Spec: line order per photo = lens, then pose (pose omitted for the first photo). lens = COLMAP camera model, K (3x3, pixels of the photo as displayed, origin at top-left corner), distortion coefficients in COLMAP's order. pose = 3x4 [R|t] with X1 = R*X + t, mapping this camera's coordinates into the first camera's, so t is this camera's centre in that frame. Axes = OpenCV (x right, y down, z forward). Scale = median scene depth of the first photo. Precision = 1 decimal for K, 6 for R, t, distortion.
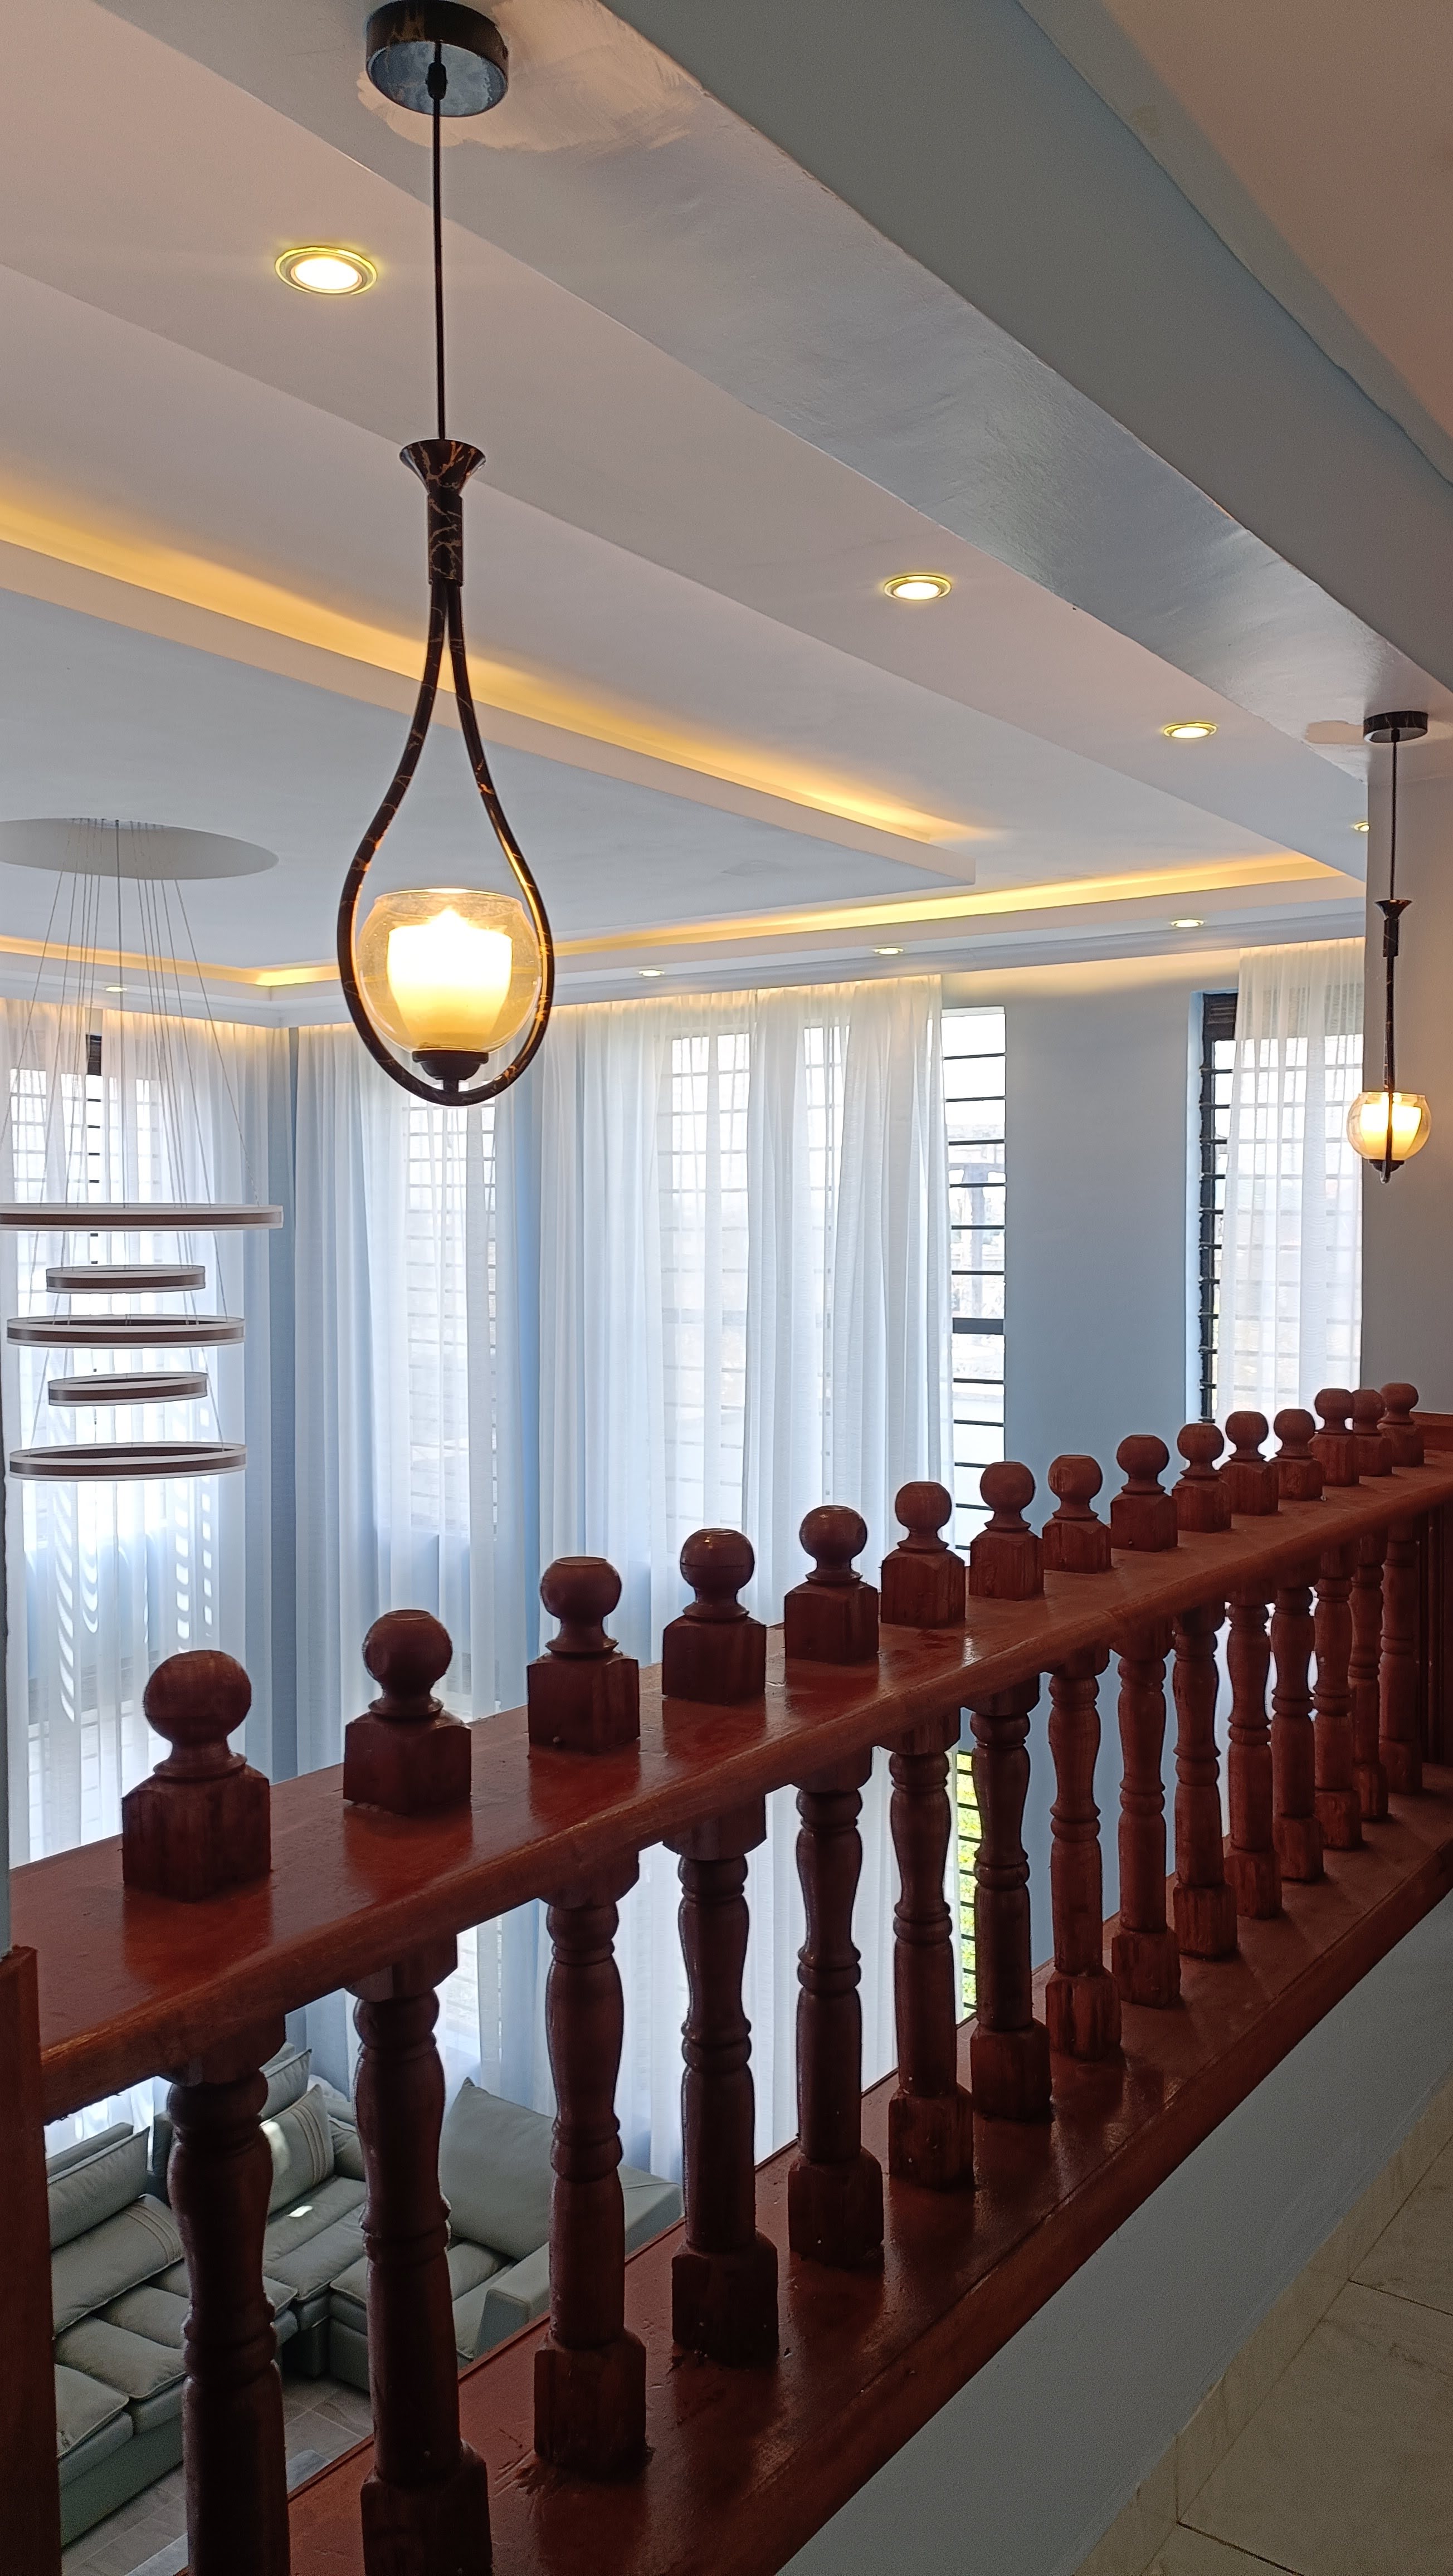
lens RADIAL K [[1880.1, 0, 726.5], [0, 1880.1, 1288.0], [0, 0, 1]] dist [0.071545, -0.073327]
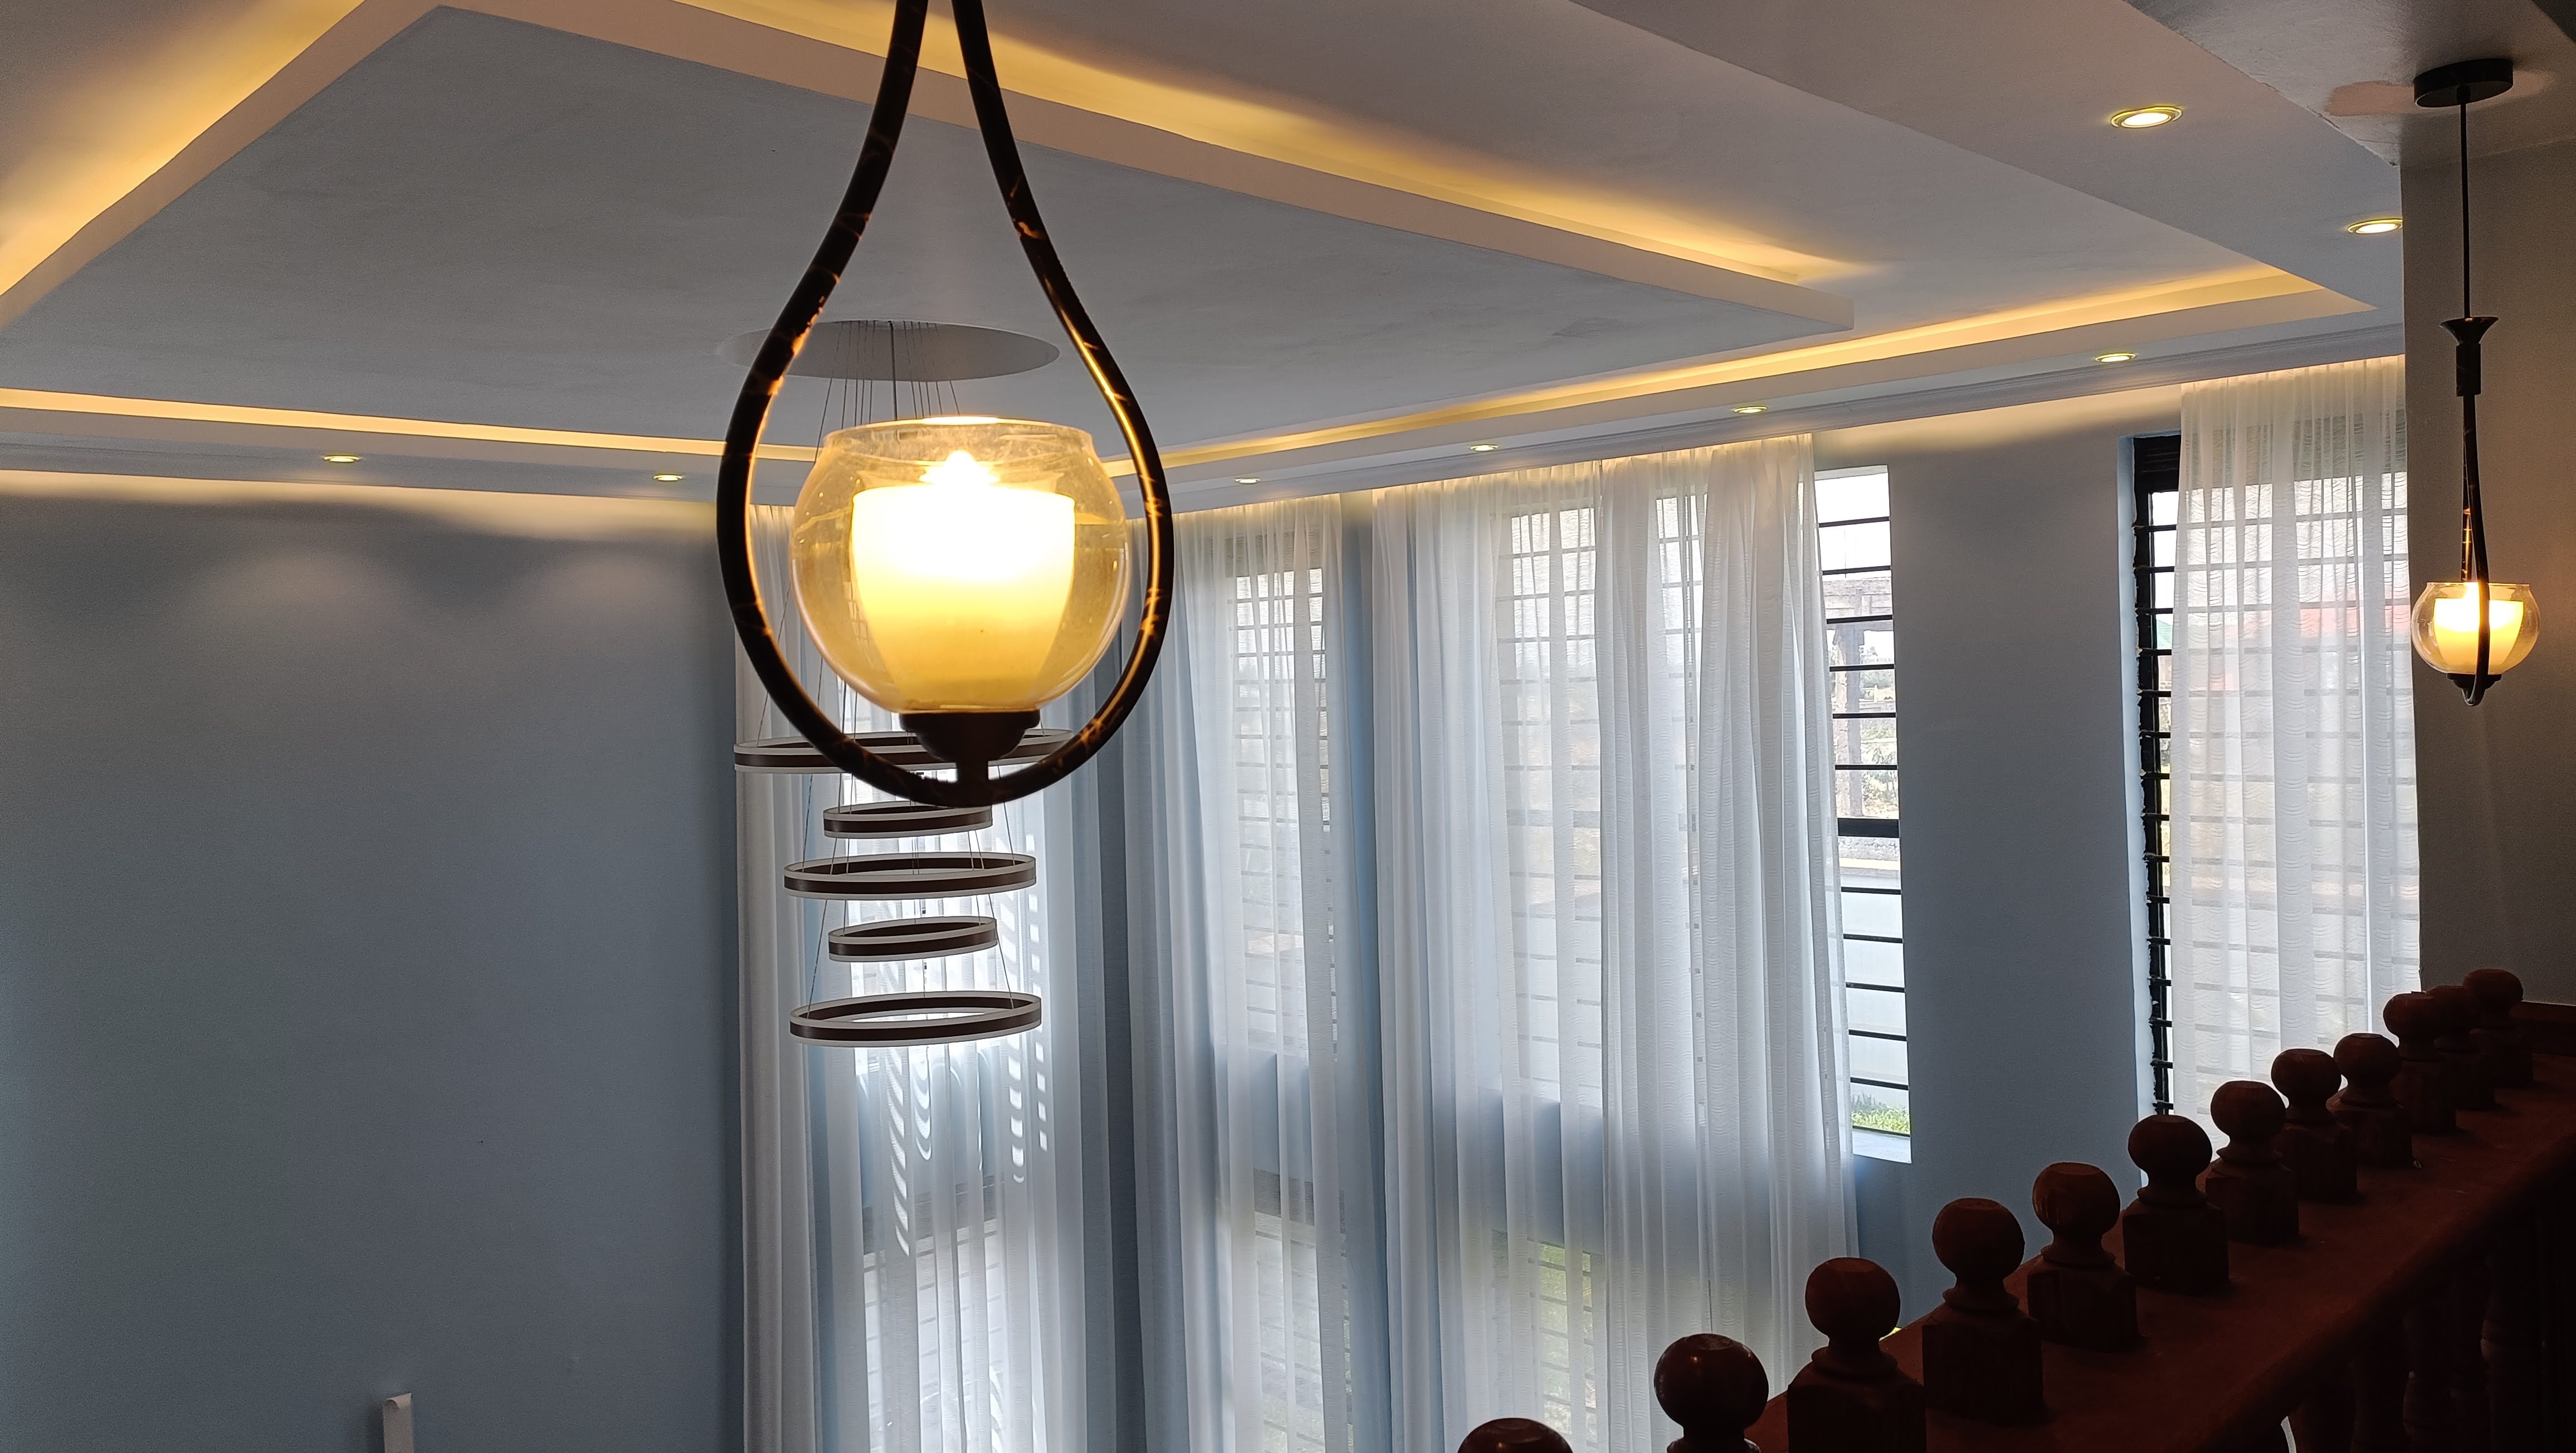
lens RADIAL K [[1808.4, 0, 1288.0], [0, 1808.4, 726.5], [0, 0, 1]] dist [0.065968, -0.066274]
pose [[0.985878, -0.030160, -0.164726, 0.007940], [0.029164, 0.999539, -0.008467, -0.028395], [0.164905, 0.003543, 0.986303, 0.119248]]
